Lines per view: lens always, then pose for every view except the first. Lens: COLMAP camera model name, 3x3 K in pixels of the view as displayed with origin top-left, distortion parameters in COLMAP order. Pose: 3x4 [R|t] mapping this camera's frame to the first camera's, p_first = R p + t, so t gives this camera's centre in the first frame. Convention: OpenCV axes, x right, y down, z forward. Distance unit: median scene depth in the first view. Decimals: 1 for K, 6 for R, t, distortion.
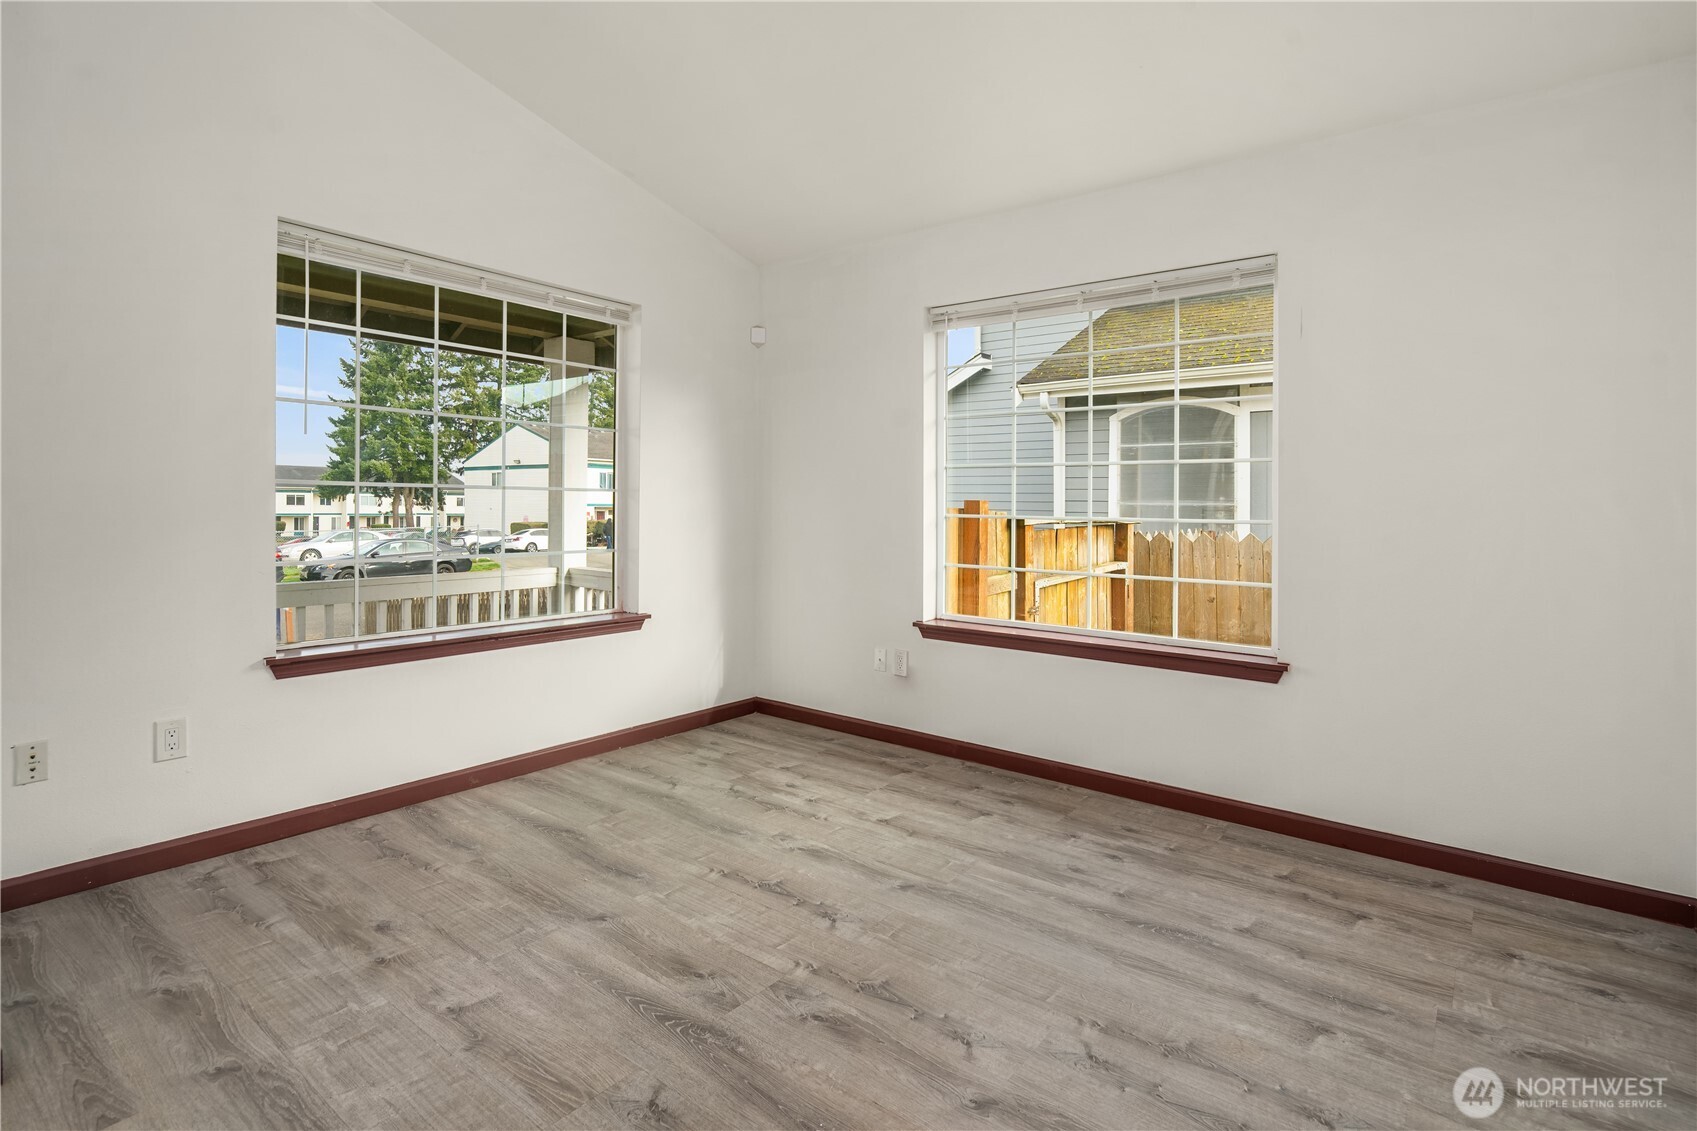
lens RADIAL K [[835.0, 0, 843.4], [0, 835.0, 565.5], [0, 0, 1]] dist [-0.002007, -0.001073]
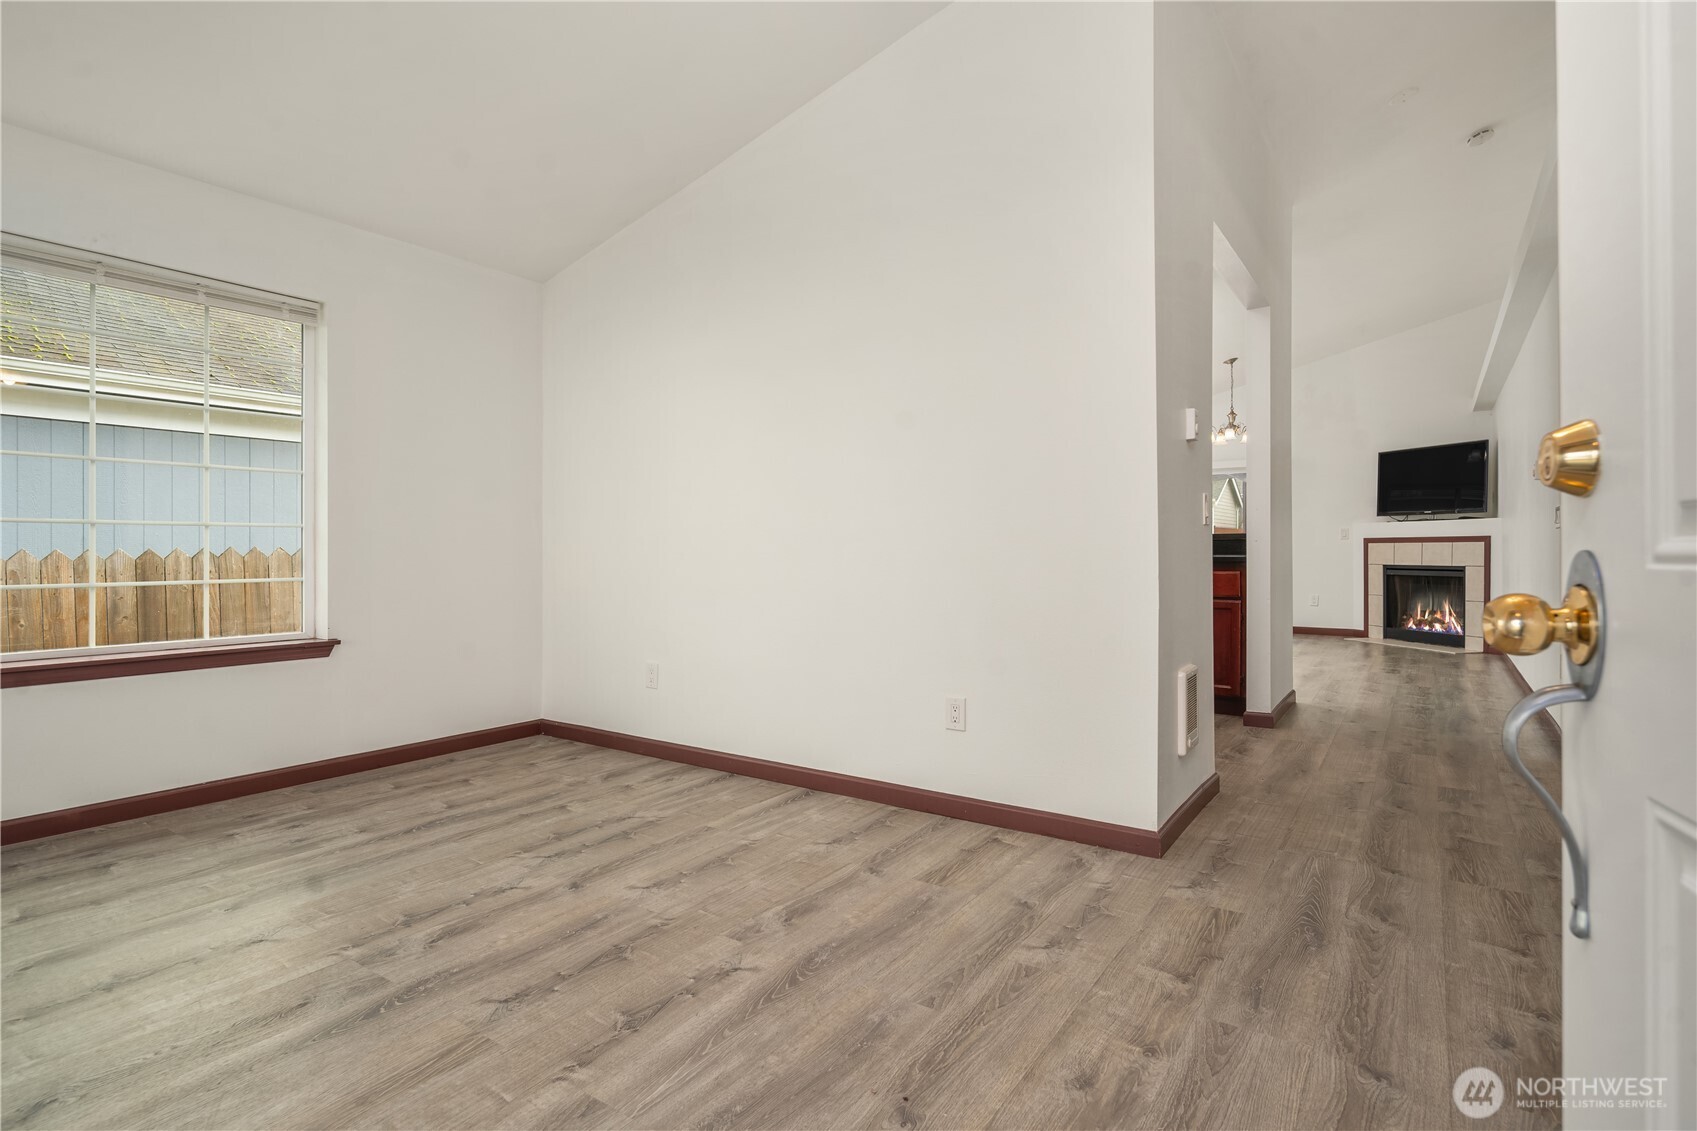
lens RADIAL K [[835.0, 0, 853.6], [0, 835.0, 551.0], [0, 0, 1]] dist [-0.002007, -0.001073]
pose [[-0.072504, -0.014900, 0.997257, -1.056698], [0.073259, 0.997108, 0.020224, 0.026170], [-0.994674, 0.074524, -0.071203, 0.415503]]
